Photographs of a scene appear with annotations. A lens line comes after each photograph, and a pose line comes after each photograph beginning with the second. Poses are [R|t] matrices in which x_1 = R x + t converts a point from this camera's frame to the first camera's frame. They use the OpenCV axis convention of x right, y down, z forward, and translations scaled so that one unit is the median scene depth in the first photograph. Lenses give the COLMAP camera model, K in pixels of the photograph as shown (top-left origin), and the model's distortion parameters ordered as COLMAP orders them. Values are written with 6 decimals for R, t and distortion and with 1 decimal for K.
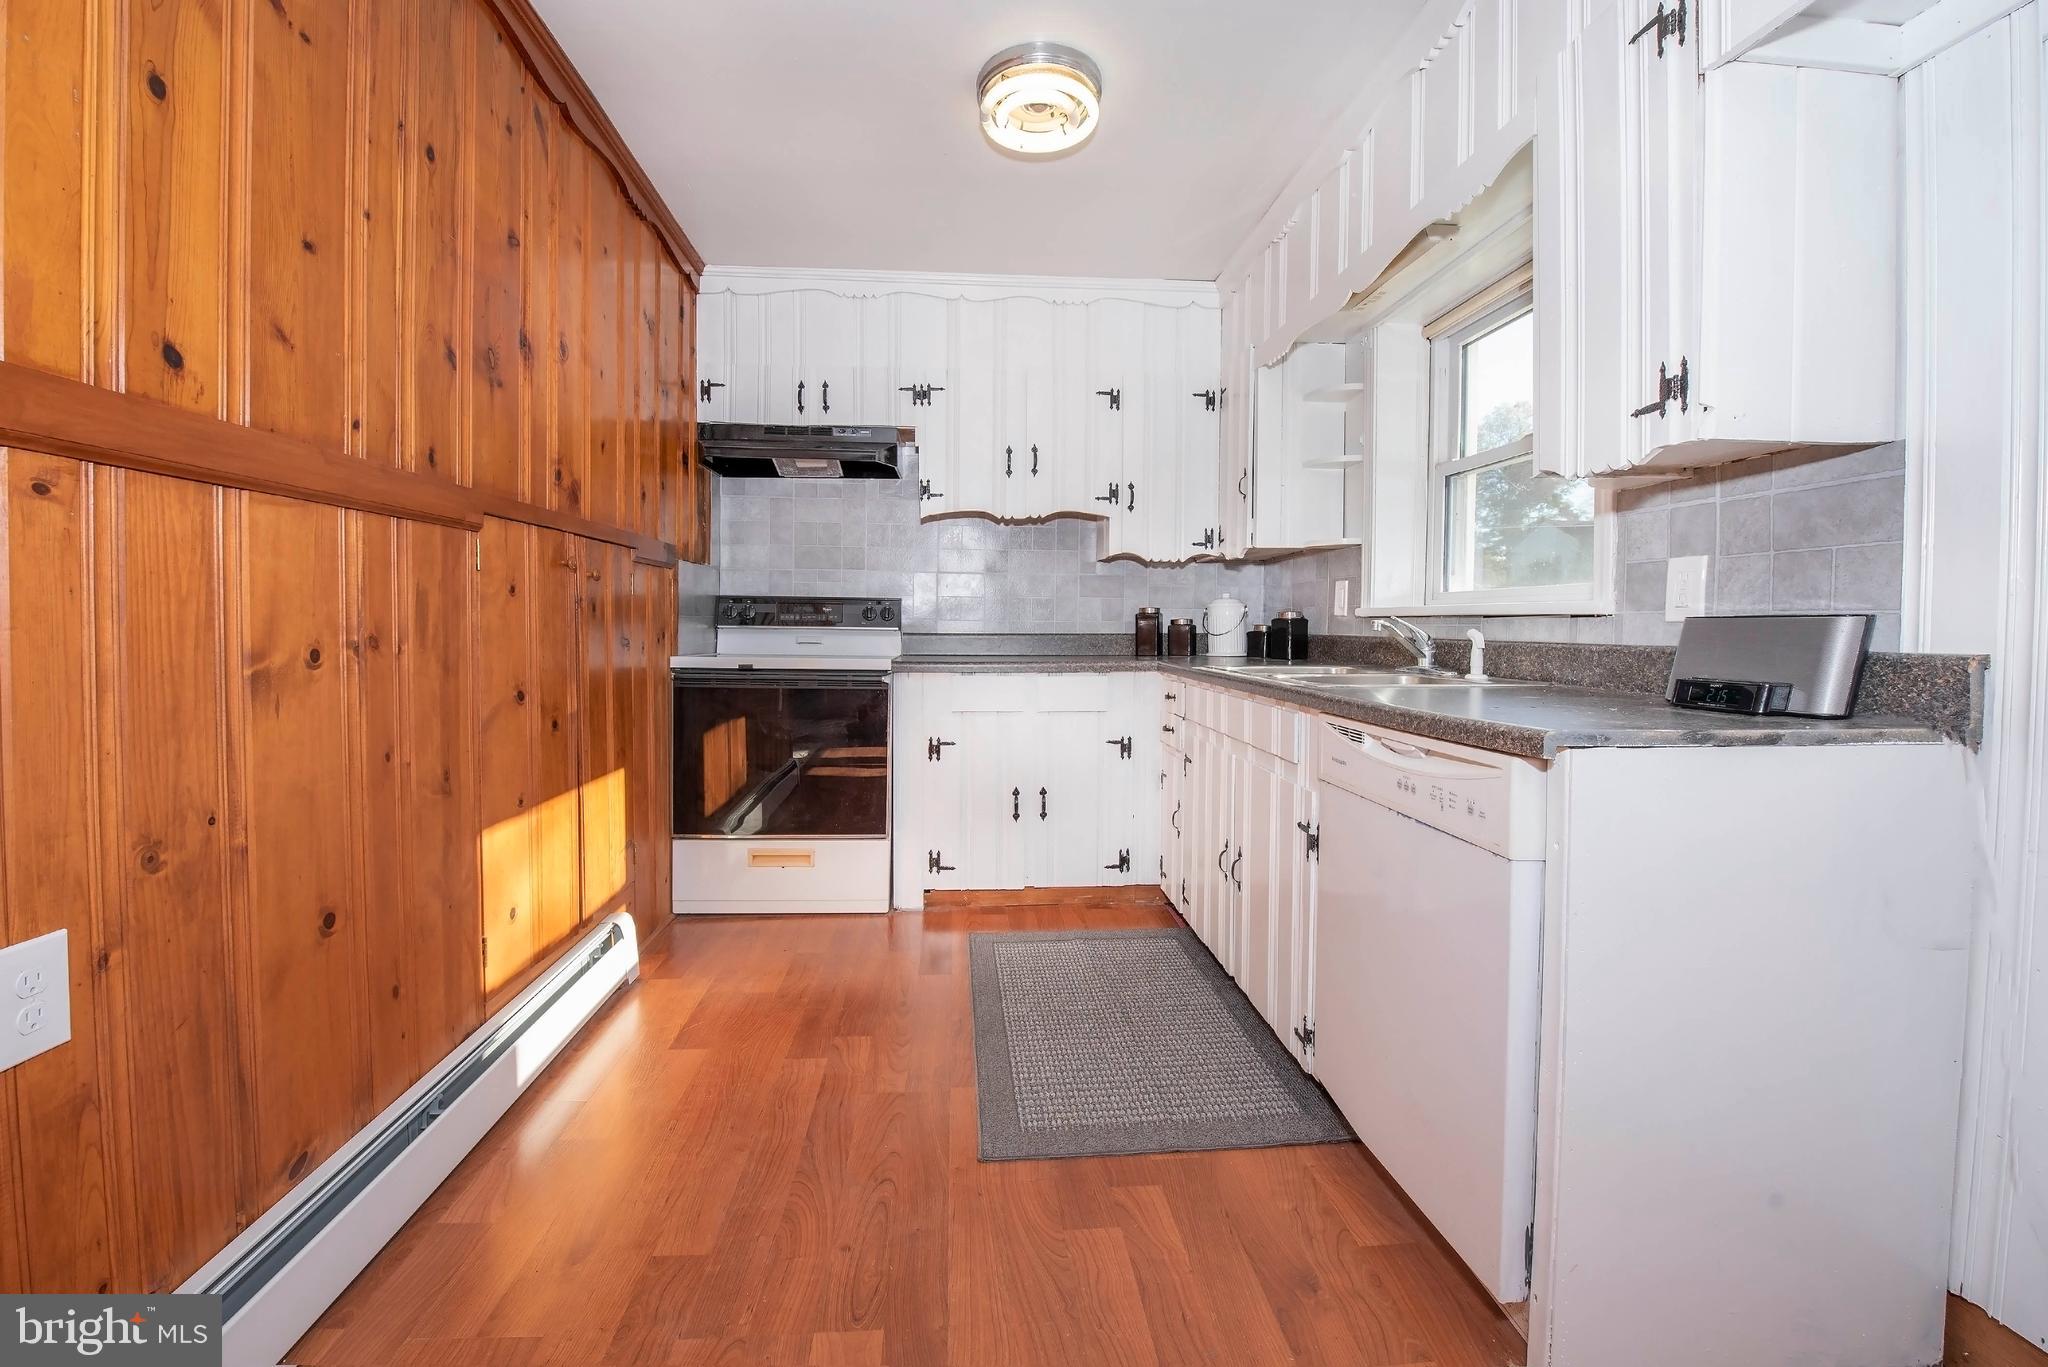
lens RADIAL K [[826.0, 0, 1032.3], [0, 826.0, 642.6], [0, 0, 1]] dist [-0.018683, -0.000206]
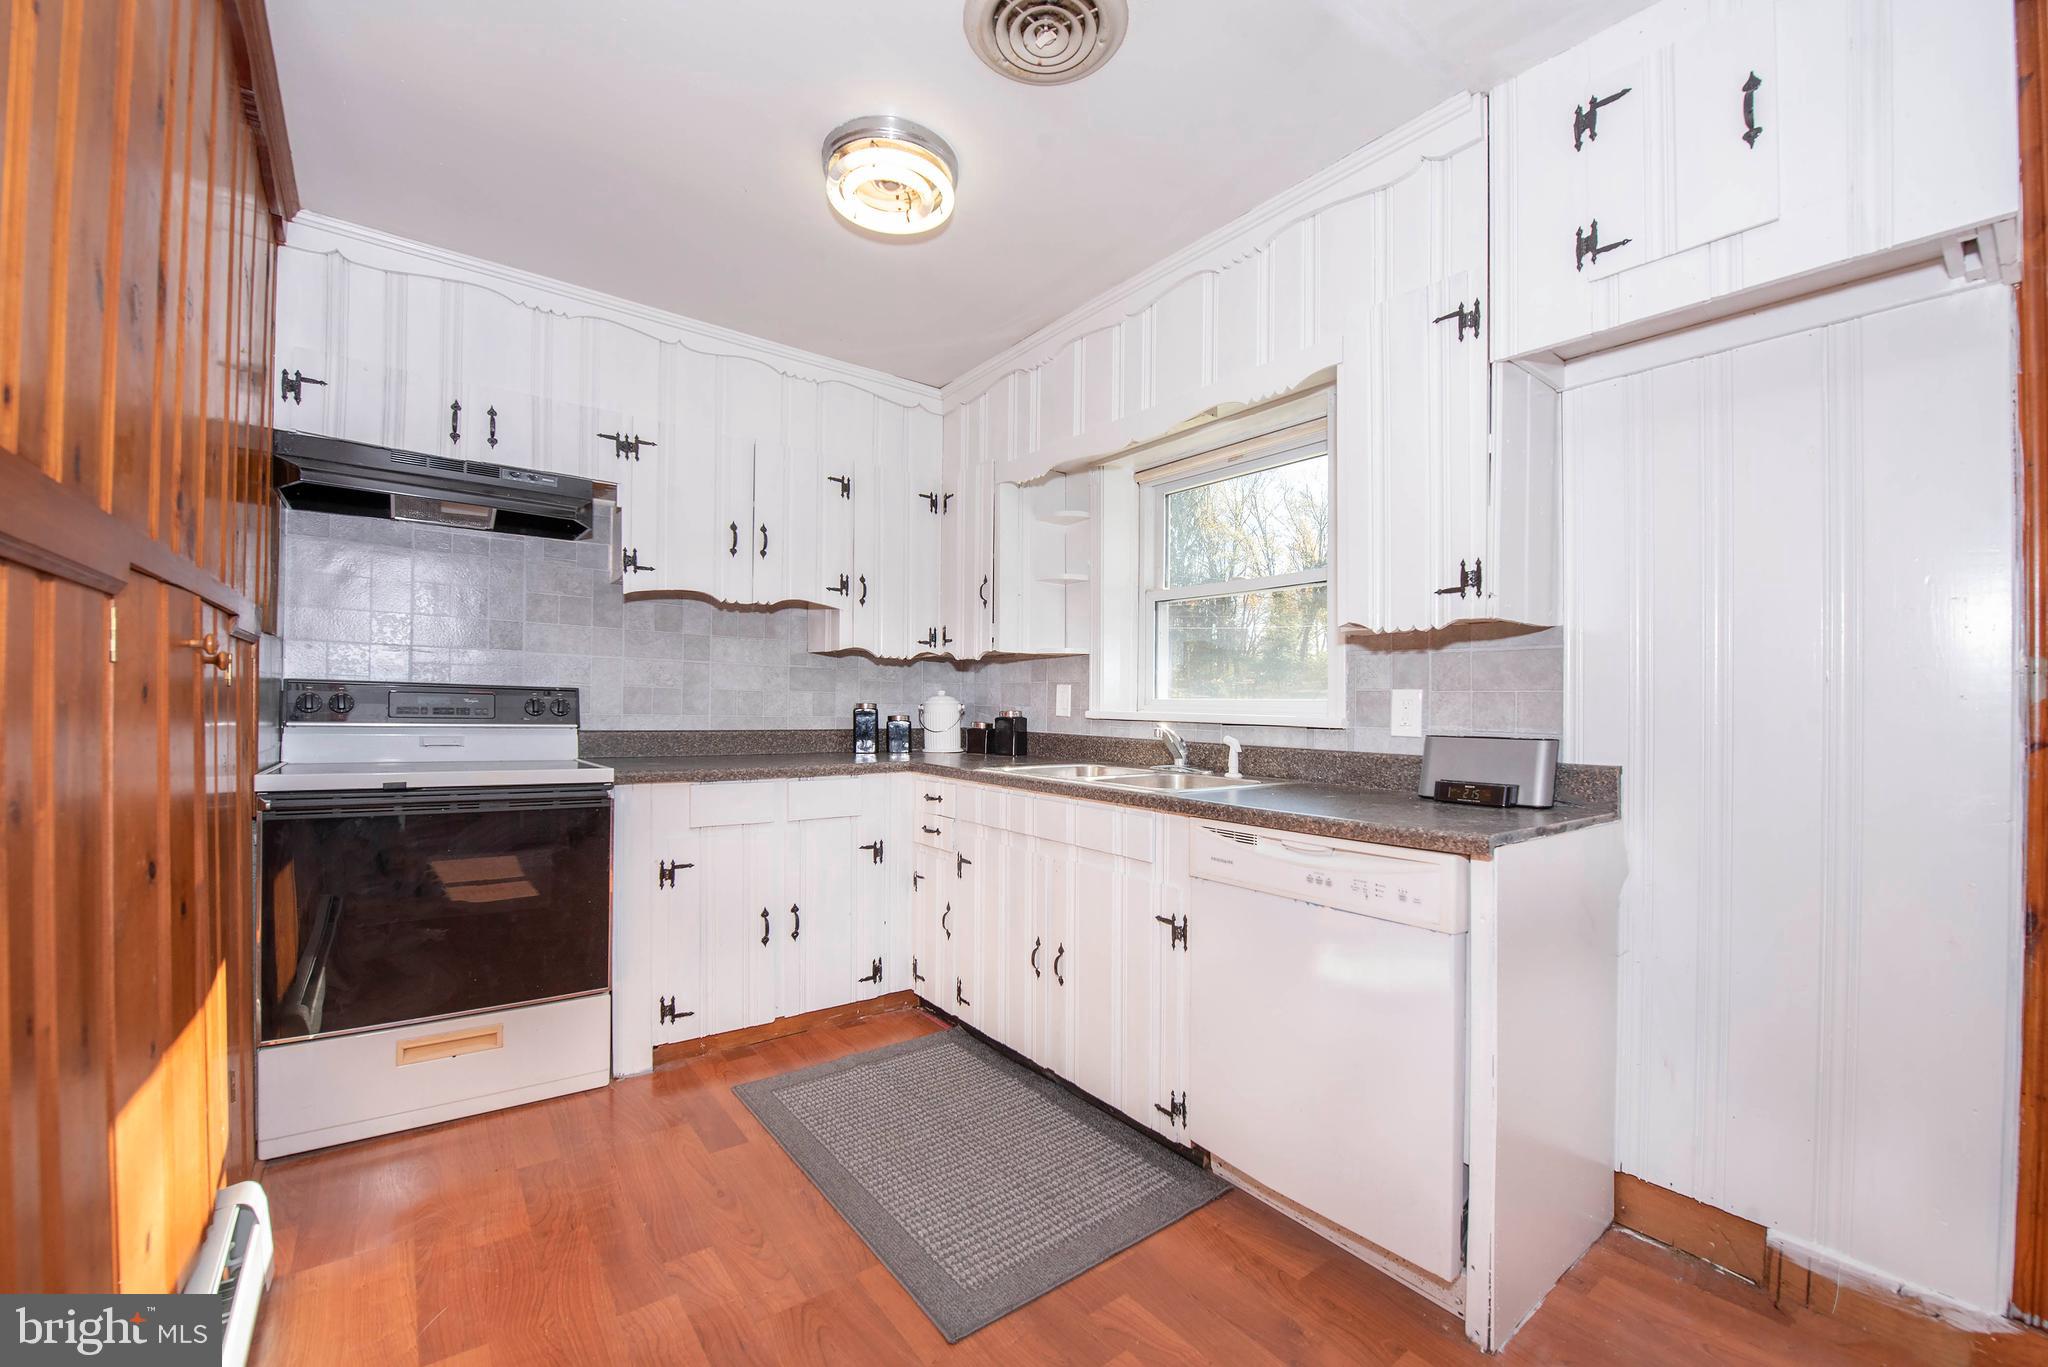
lens RADIAL K [[811.3, 0, 1027.4], [0, 811.3, 698.7], [0, 0, 1]] dist [-0.010857, -0.005537]
pose [[0.835789, 0.014458, 0.548860, -0.266834], [-0.001911, 0.999724, -0.023425, -0.030493], [-0.549047, 0.018530, 0.835586, 0.110820]]
